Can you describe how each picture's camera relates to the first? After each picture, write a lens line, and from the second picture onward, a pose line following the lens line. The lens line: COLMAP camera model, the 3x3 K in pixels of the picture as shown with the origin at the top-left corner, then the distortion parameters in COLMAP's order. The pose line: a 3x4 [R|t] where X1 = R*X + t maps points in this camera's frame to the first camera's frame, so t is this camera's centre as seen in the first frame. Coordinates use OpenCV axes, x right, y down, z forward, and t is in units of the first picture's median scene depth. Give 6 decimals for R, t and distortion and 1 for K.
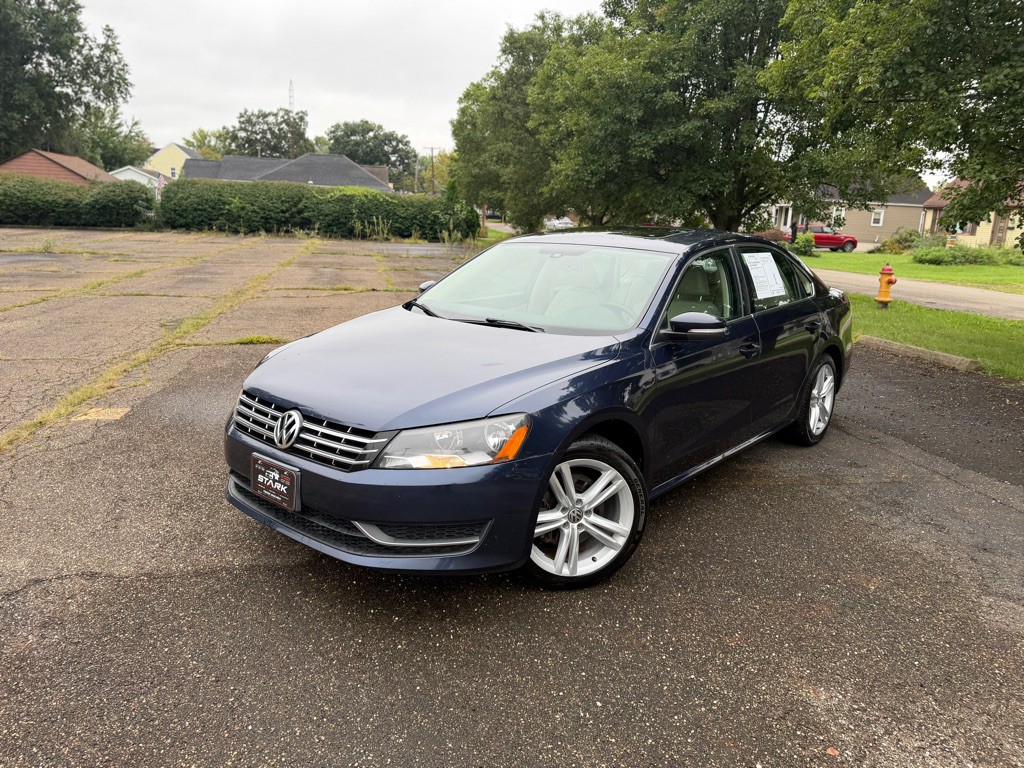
lens RADIAL K [[753.2, 0, 492.8], [0, 753.2, 391.1], [0, 0, 1]] dist [0.032157, -0.045000]
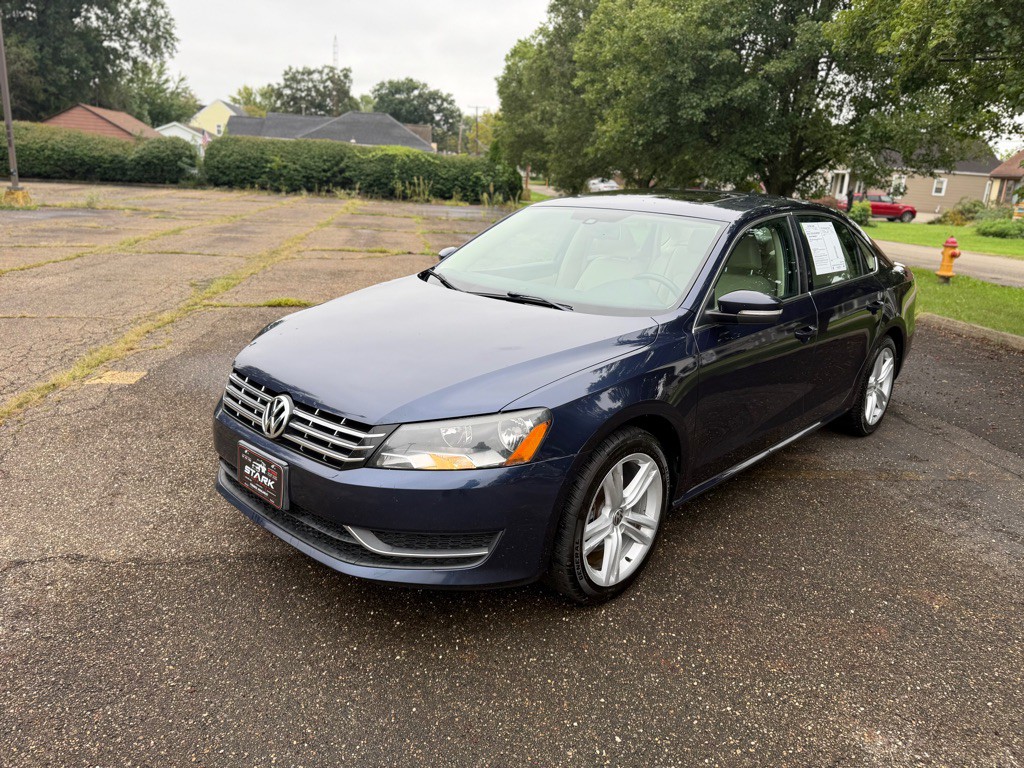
lens RADIAL K [[756.5, 0, 504.9], [0, 756.5, 380.1], [0, 0, 1]] dist [0.016644, -0.016670]
pose [[0.998928, 0.026526, -0.037938, 0.007538], [-0.025295, 0.999149, 0.032584, -0.005994], [0.038770, -0.031590, 0.998749, 0.031263]]
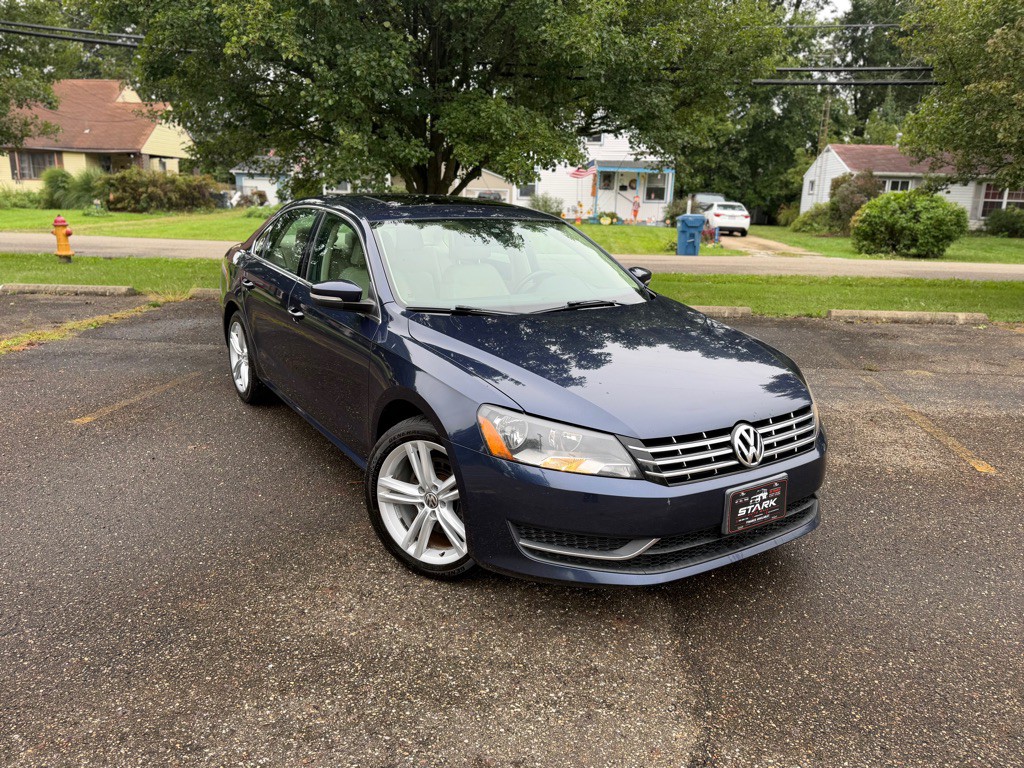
lens RADIAL K [[770.8, 0, 504.1], [0, 770.8, 357.6], [0, 0, 1]] dist [0.010625, -0.010485]
pose [[0.229852, -0.222557, 0.947437, -0.293715], [0.188915, 0.965188, 0.180895, -0.067519], [-0.954714, 0.137406, 0.263895, 0.250361]]
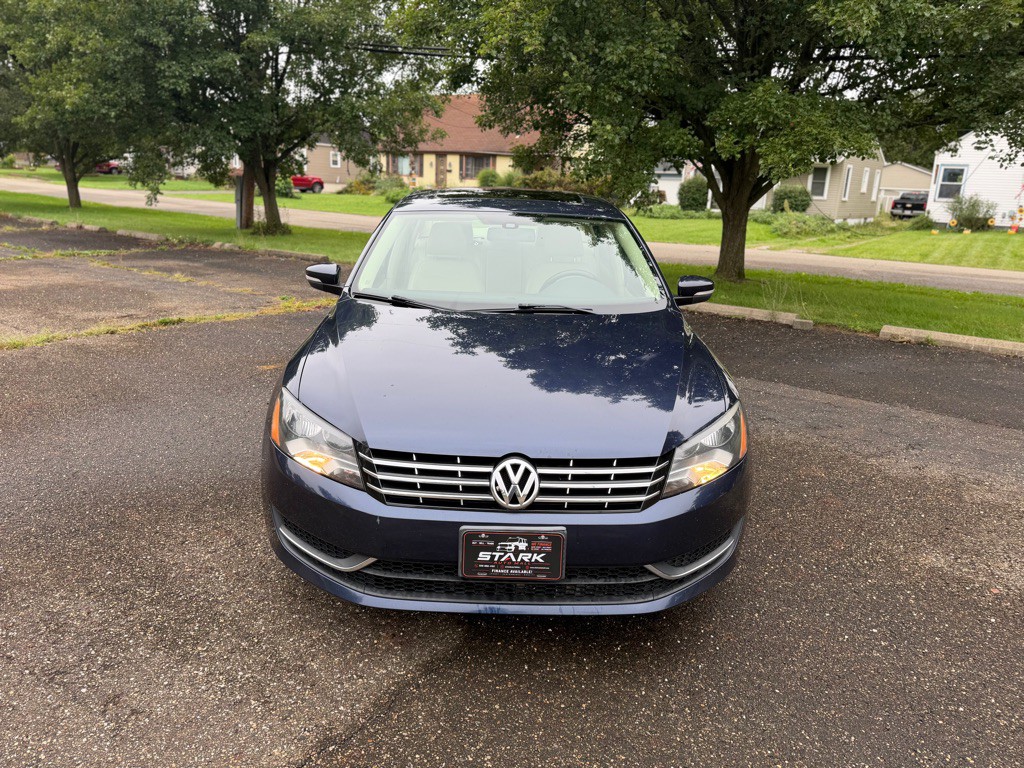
lens RADIAL K [[756.5, 0, 504.9], [0, 756.5, 380.1], [0, 0, 1]] dist [0.016644, -0.016670]
pose [[0.726325, -0.178276, 0.663830, -0.190078], [0.134127, 0.983973, 0.117500, -0.035778], [-0.674138, 0.003694, 0.738596, 0.106497]]
